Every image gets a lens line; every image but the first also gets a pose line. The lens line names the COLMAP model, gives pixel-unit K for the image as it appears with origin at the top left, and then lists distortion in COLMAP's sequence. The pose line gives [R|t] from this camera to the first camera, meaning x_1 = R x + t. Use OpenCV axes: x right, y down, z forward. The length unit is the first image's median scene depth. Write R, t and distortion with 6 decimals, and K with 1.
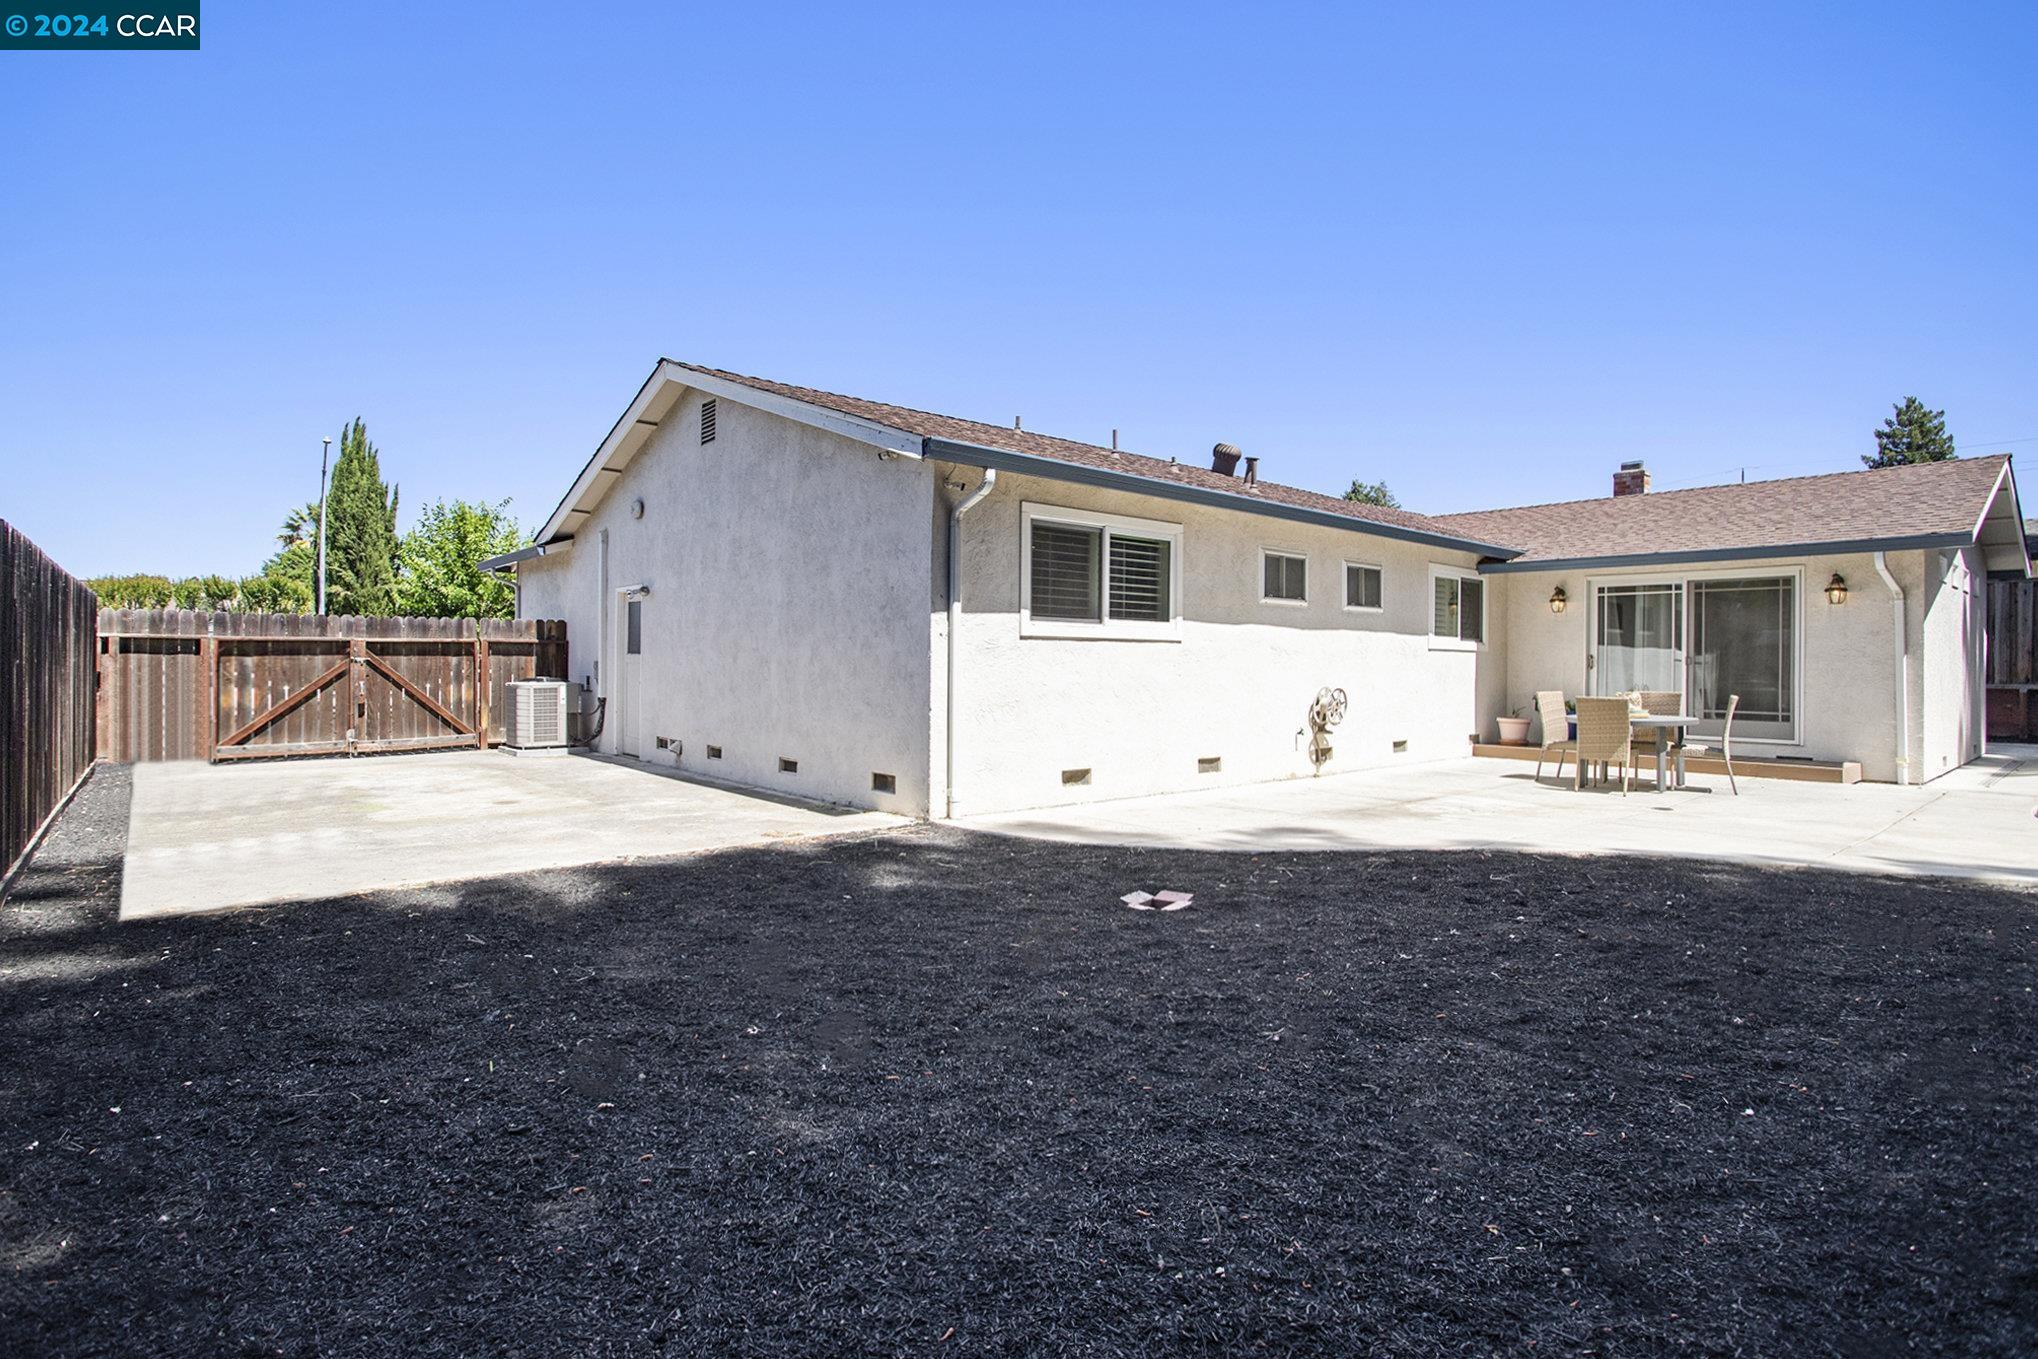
lens RADIAL K [[1057.5, 0, 1008.4], [0, 1057.5, 661.6], [0, 0, 1]] dist [-0.034058, 0.013383]
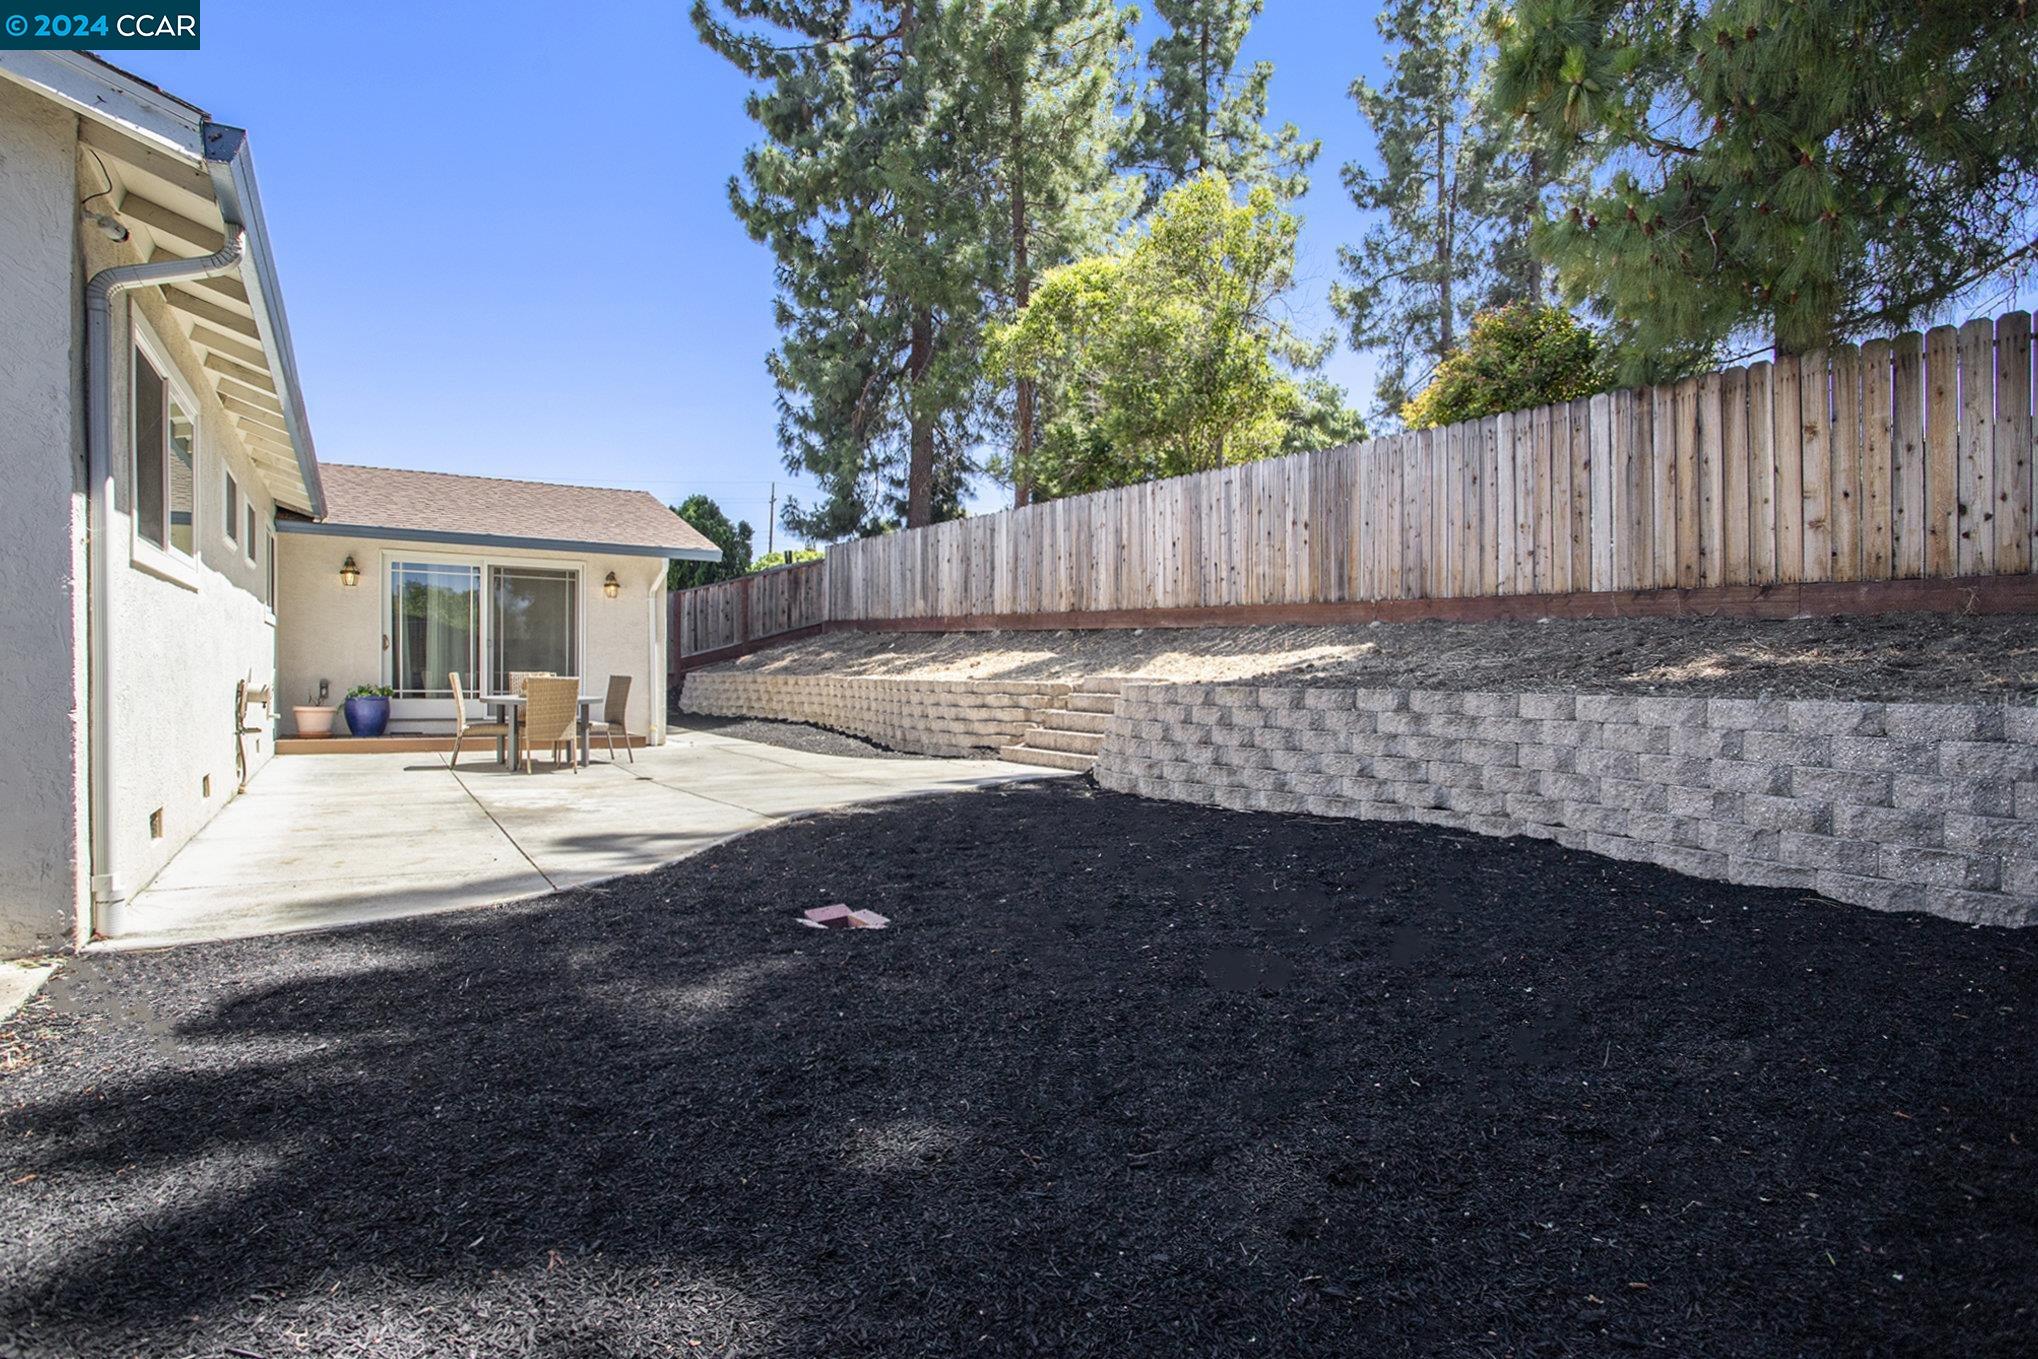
lens RADIAL K [[1057.5, 0, 1009.4], [0, 1057.5, 674.5], [0, 0, 1]] dist [-0.034058, 0.013383]
pose [[0.195258, -0.006953, 0.980727, -0.279142], [-0.014801, 0.999840, 0.010035, 0.013073], [-0.980640, -0.016475, 0.195124, 0.330156]]
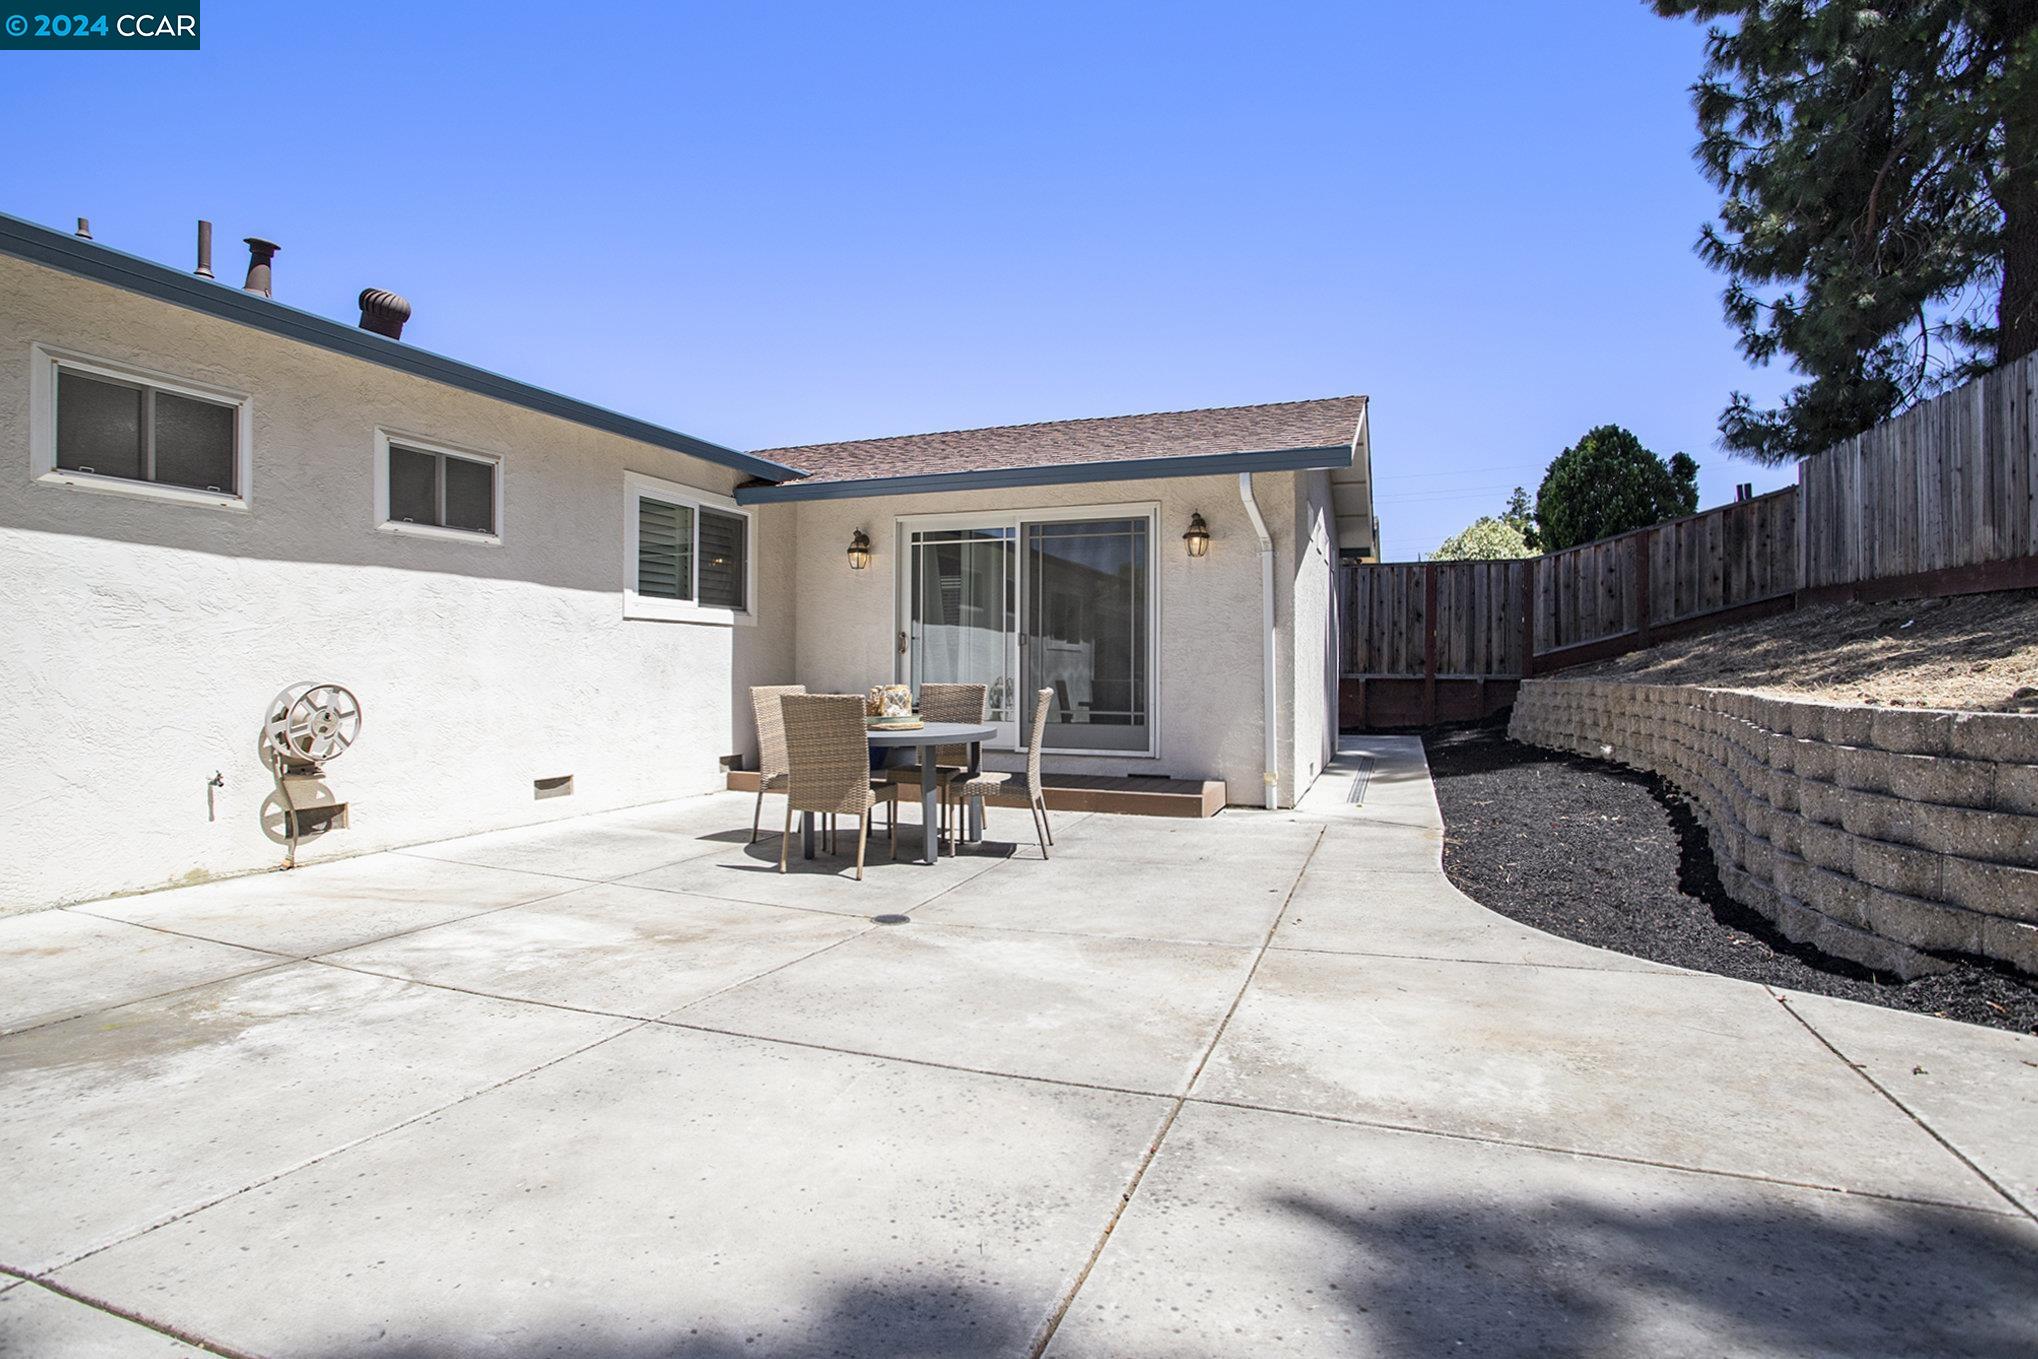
lens RADIAL K [[1057.5, 0, 980.5], [0, 1057.5, 676.7], [0, 0, 1]] dist [-0.034058, 0.013383]
pose [[0.902045, -0.008930, 0.431550, 0.357855], [0.002897, 0.999889, 0.014635, 0.015108], [-0.431633, -0.011951, 0.901970, 0.420987]]
